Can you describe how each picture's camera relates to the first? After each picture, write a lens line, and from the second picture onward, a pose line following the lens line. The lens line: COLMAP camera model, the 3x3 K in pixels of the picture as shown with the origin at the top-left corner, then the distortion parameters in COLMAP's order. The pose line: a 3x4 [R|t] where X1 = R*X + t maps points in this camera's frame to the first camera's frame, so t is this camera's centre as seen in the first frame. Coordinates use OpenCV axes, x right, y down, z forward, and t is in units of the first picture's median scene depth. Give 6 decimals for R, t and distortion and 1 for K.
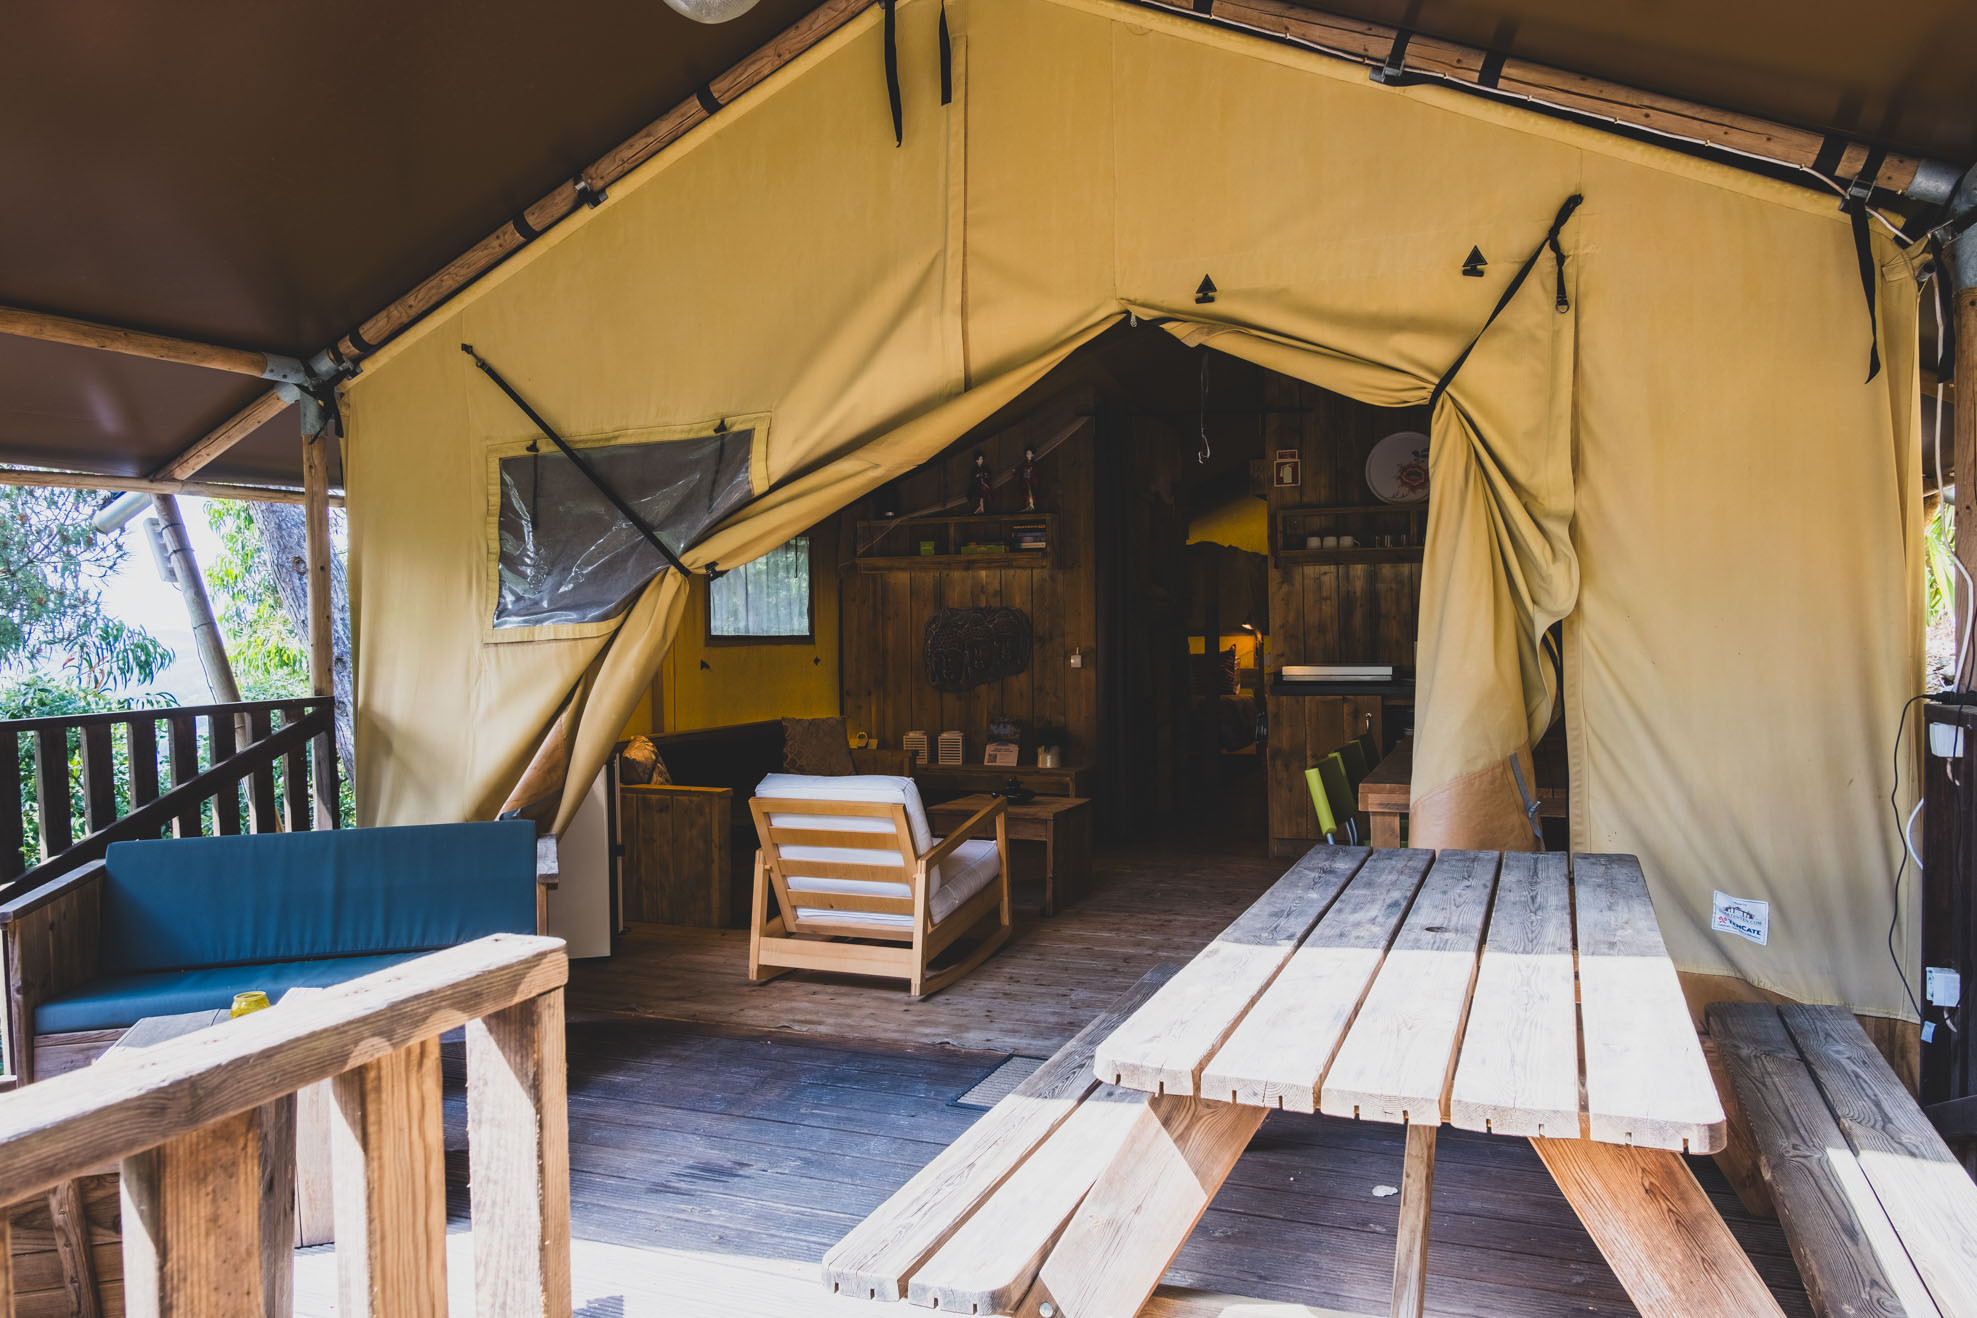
lens RADIAL K [[1387.9, 0, 988.5], [0, 1387.9, 659.0], [0, 0, 1]] dist [0.001550, 0.000203]
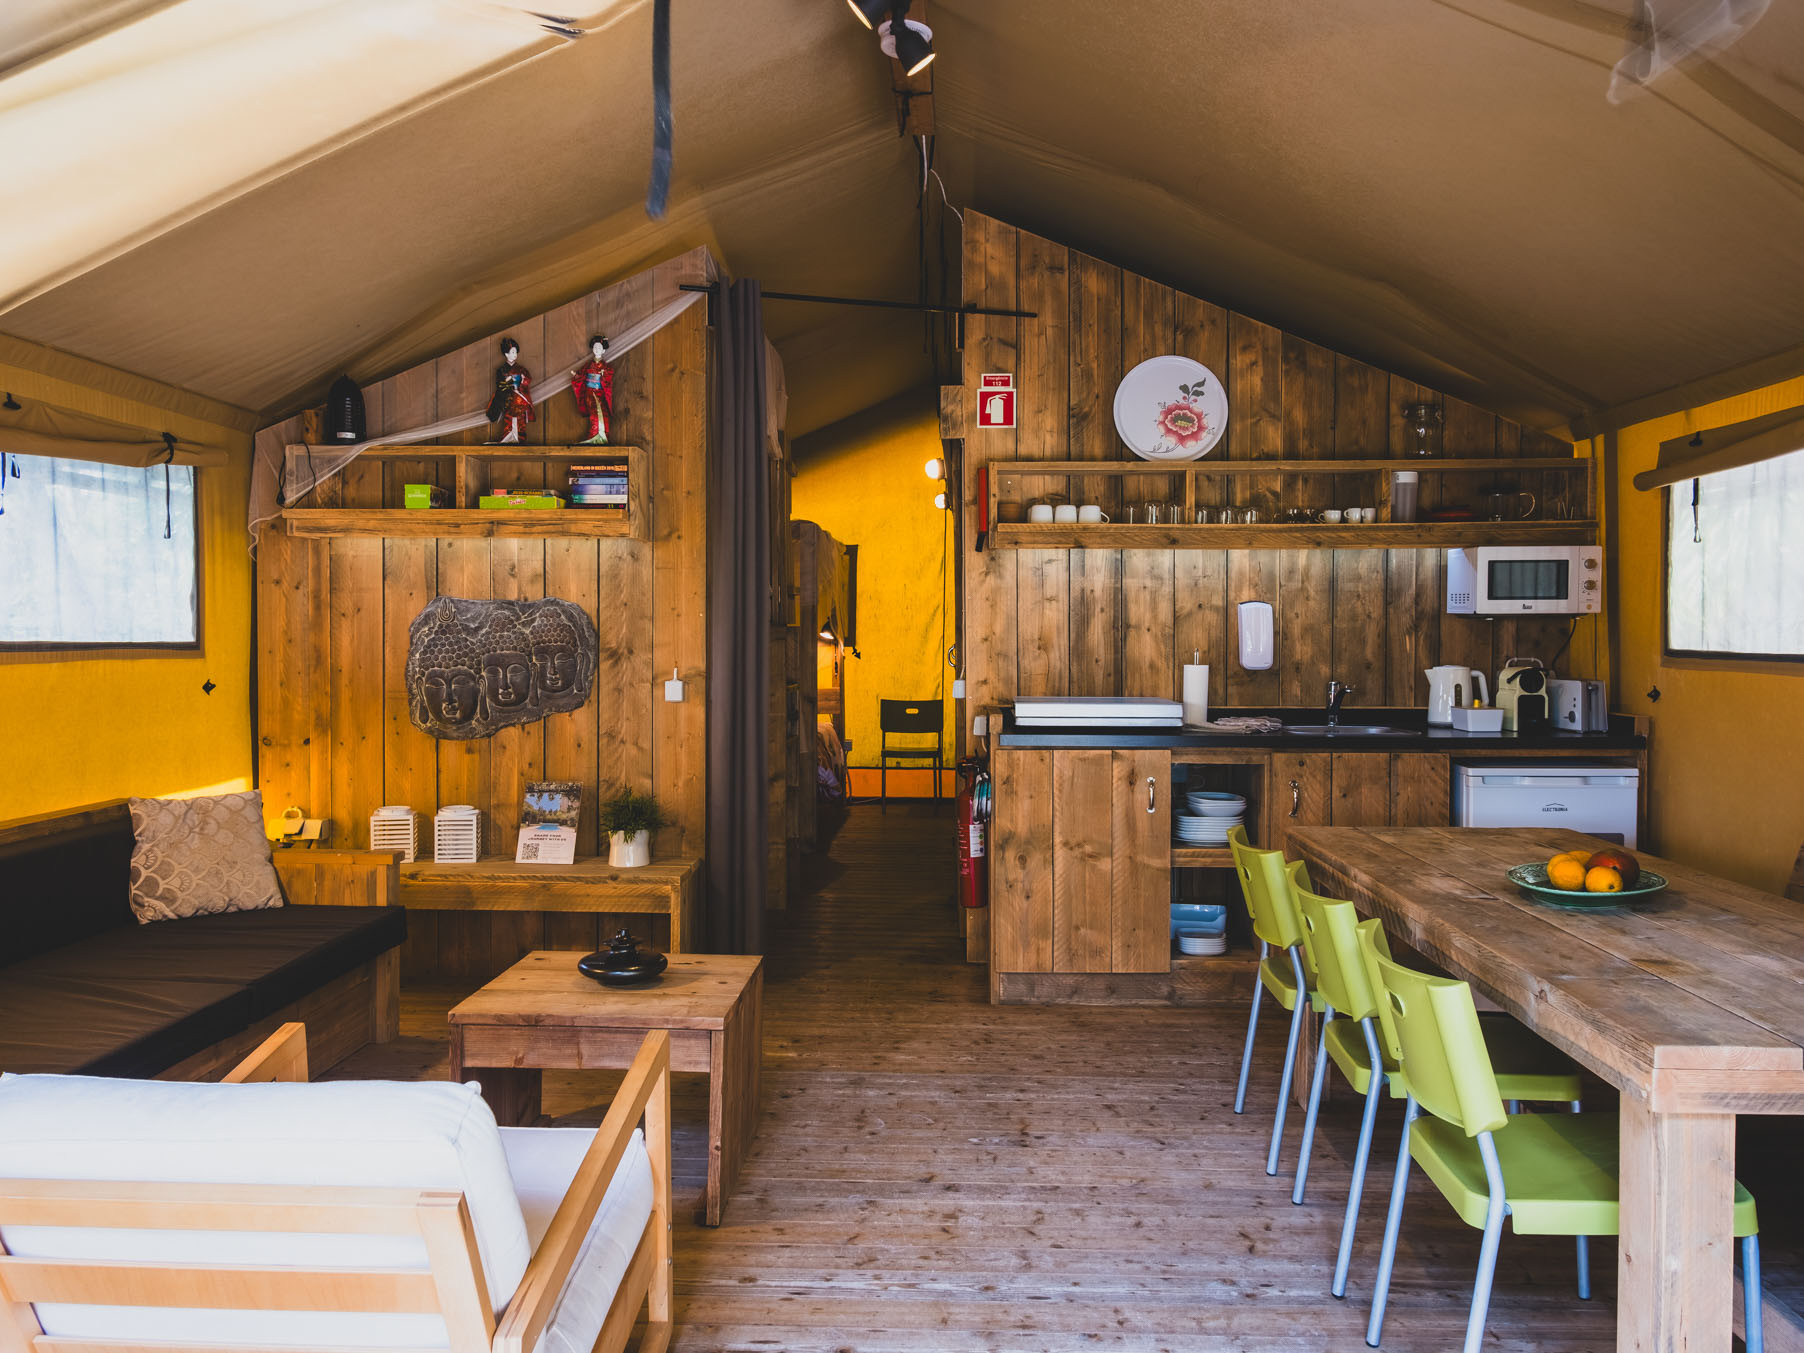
lens RADIAL K [[1372.7, 0, 902.0], [0, 1372.7, 676.5], [0, 0, 1]] dist [0.014642, 0.001303]
pose [[0.944789, 0.006396, 0.327618, -0.041234], [-0.009303, 0.999930, 0.007308, -0.010170], [-0.327548, -0.009952, 0.944782, 0.390489]]
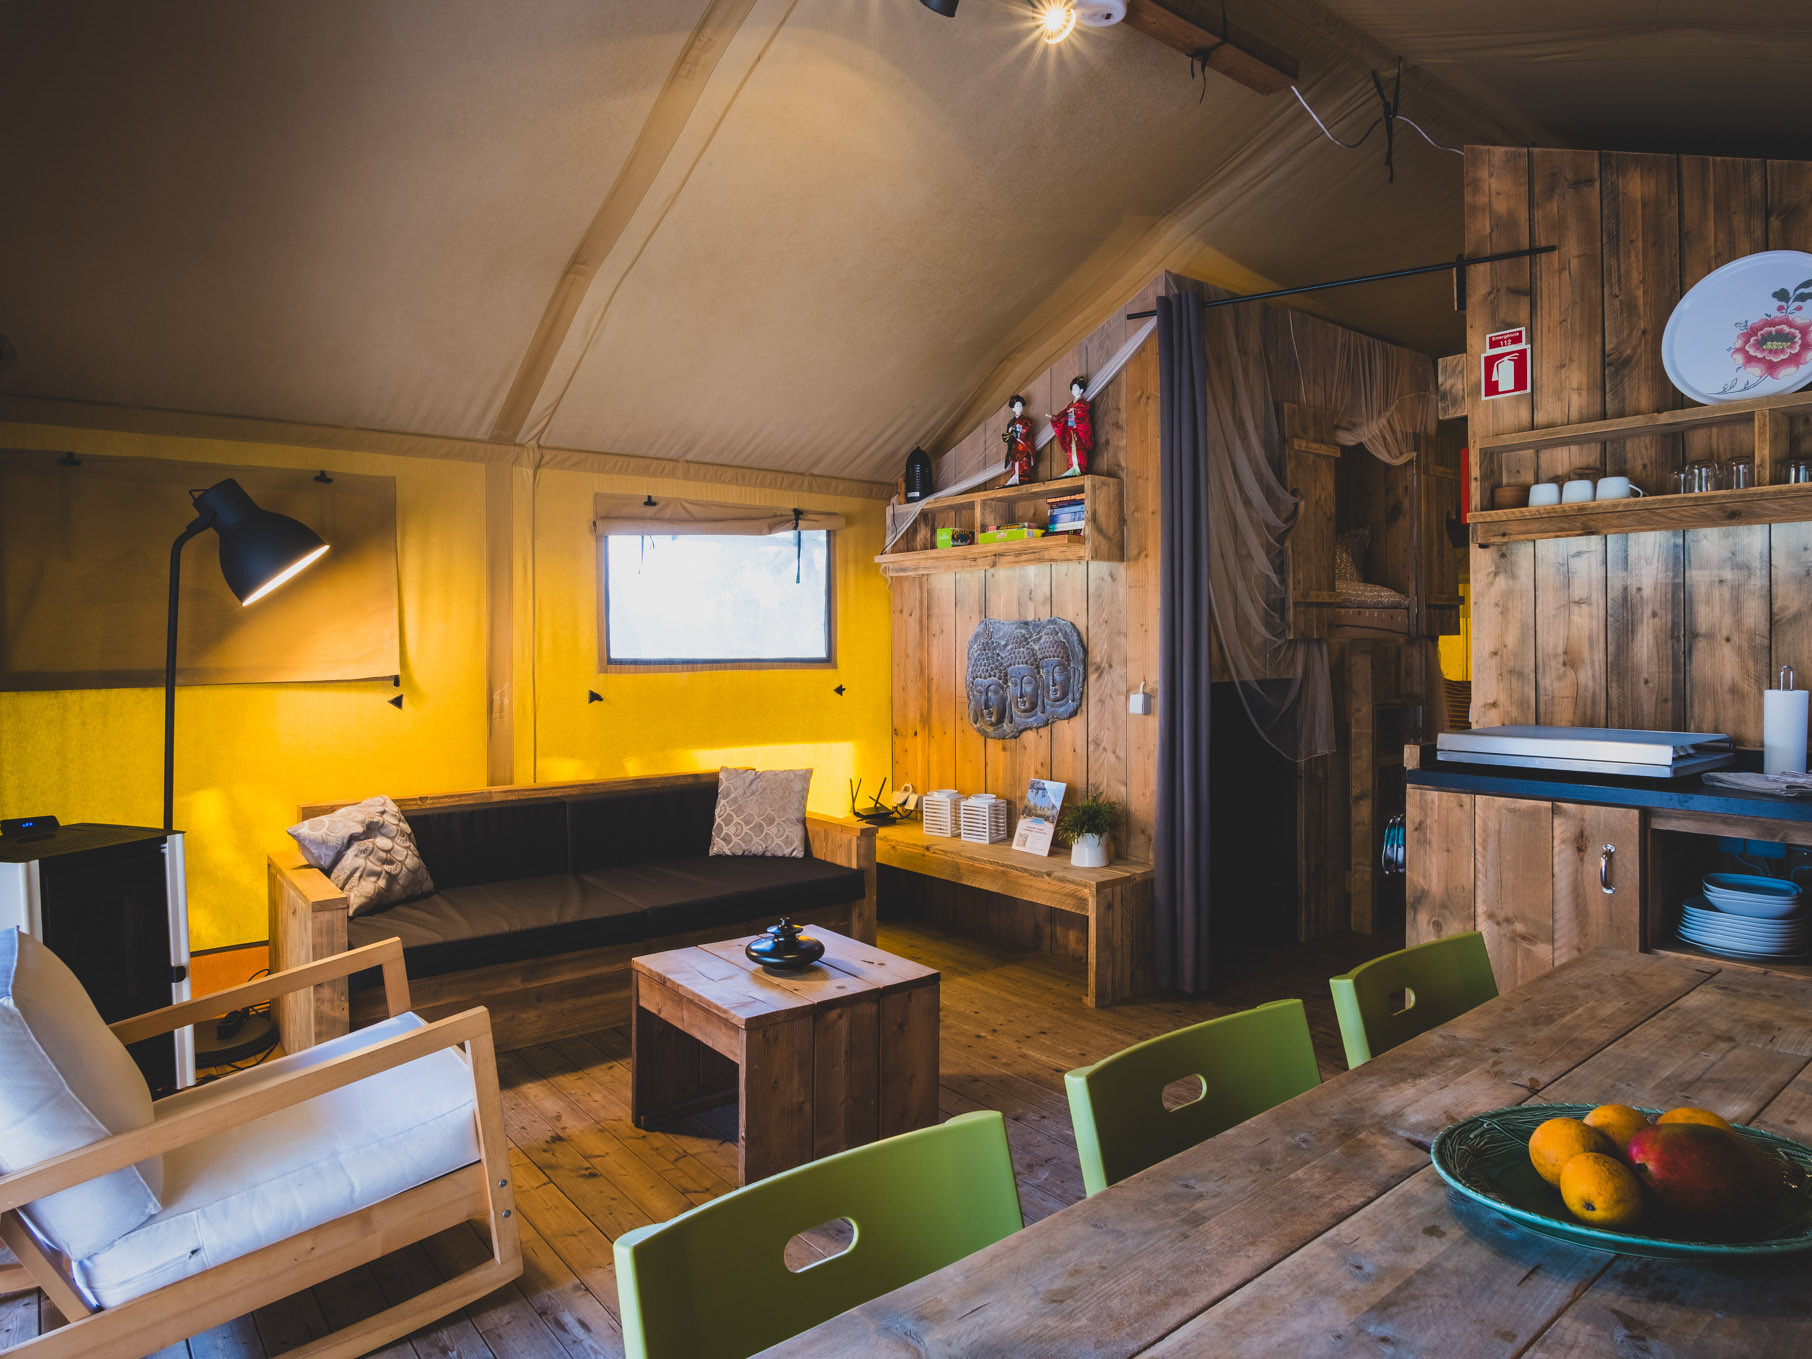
lens RADIAL K [[1102.0, 0, 905.4], [0, 1102.0, 668.7], [0, 0, 1]] dist [-0.026610, 0.004233]
pose [[0.865574, 0.018708, -0.500431, 0.225998], [-0.015945, 0.999825, 0.009798, -0.017956], [0.500527, -0.000501, 0.865721, 0.506206]]
